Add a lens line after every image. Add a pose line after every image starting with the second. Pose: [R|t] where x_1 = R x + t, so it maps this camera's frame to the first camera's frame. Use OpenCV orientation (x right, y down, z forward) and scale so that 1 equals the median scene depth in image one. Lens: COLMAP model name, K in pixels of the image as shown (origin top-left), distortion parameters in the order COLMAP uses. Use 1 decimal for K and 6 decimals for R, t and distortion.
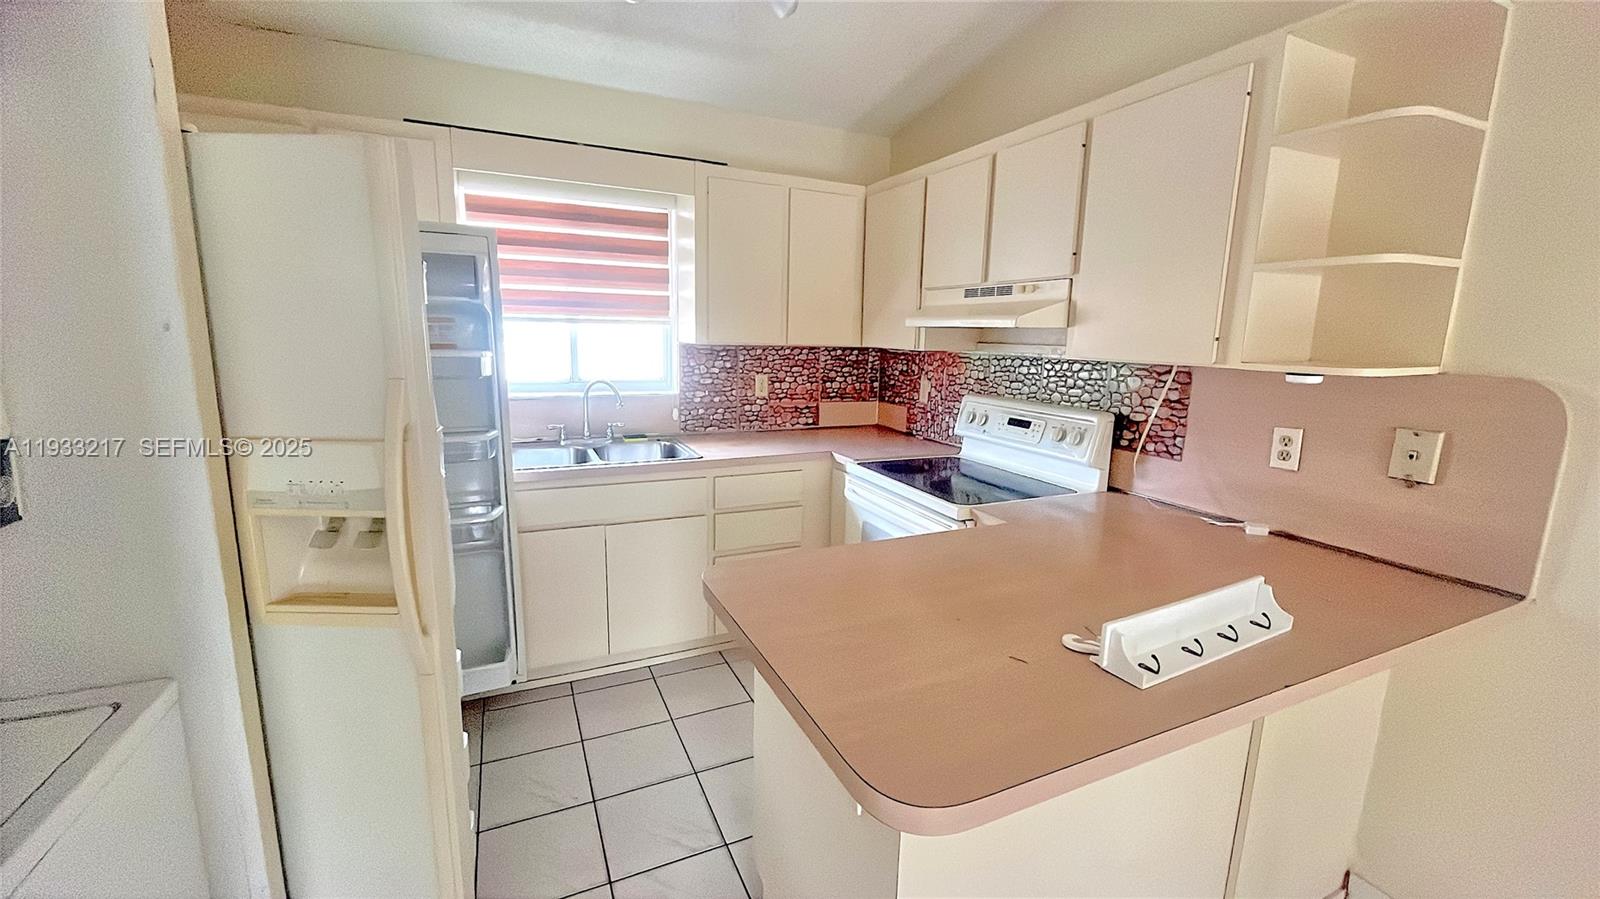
lens RADIAL K [[636.1, 0, 800.0], [0, 636.1, 449.5], [0, 0, 1]] dist [-0.002482, -0.000113]
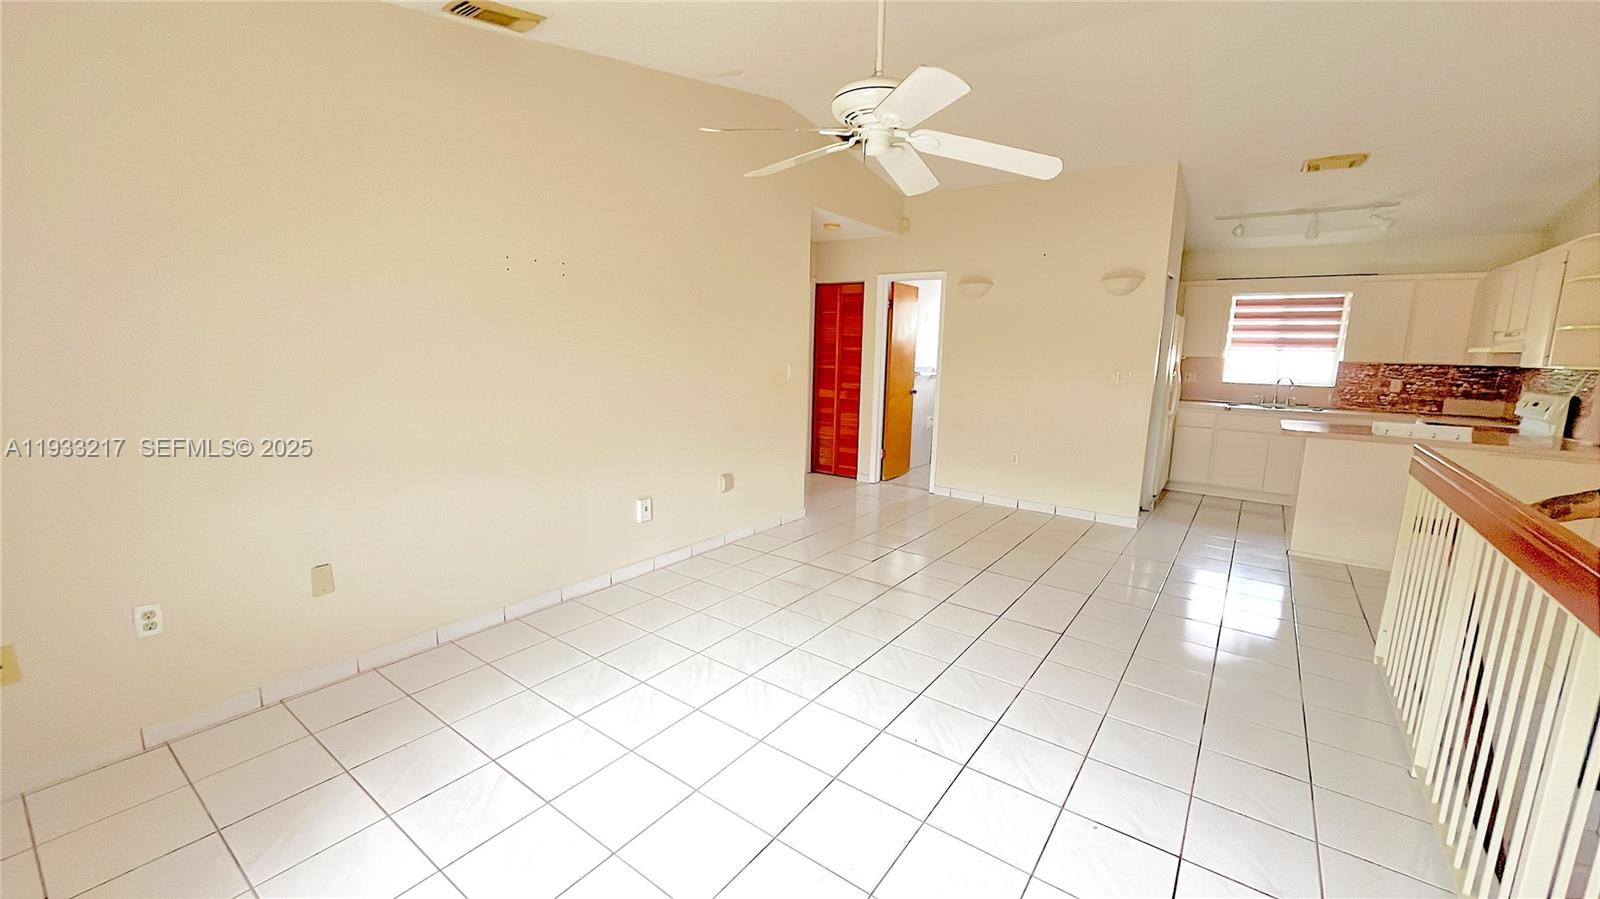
lens RADIAL K [[636.1, 0, 800.0], [0, 636.1, 449.5], [0, 0, 1]] dist [-0.002482, -0.000113]
pose [[0.481561, 0.130834, -0.866592, 0.879473], [-0.168865, 0.984118, 0.054740, 0.326343], [0.859990, 0.119977, 0.496006, -1.628650]]
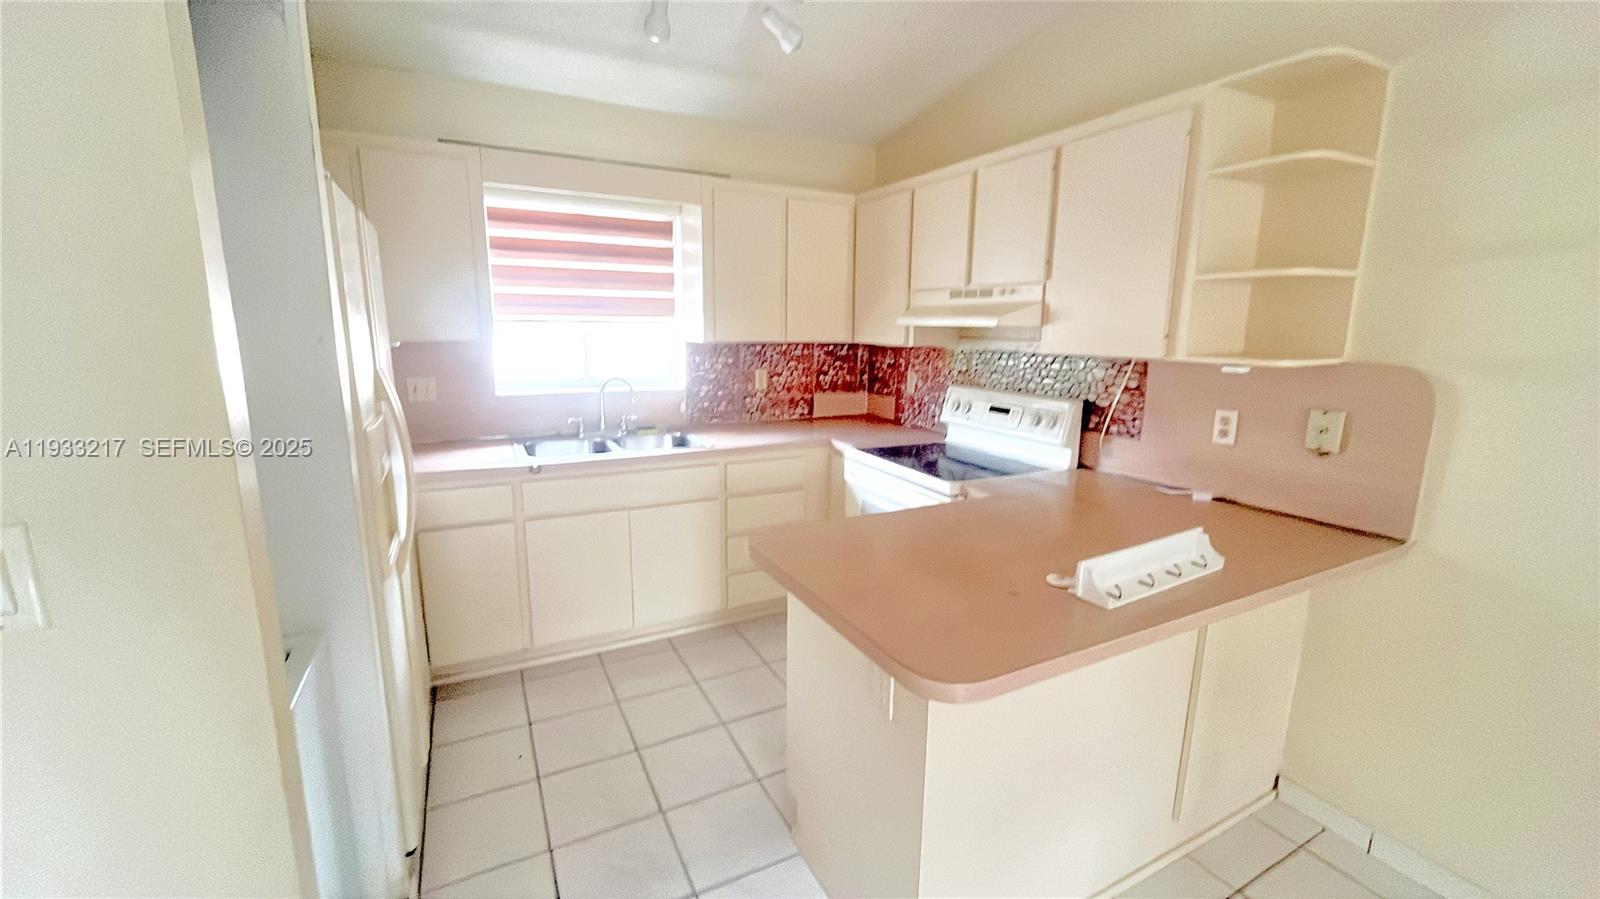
lens RADIAL K [[636.1, 0, 800.0], [0, 636.1, 449.5], [0, 0, 1]] dist [-0.002482, -0.000113]
pose [[0.998902, -0.018691, 0.042964, -0.053706], [0.018158, 0.999754, 0.012757, 0.006999], [-0.043192, -0.011963, 0.998995, -0.102010]]
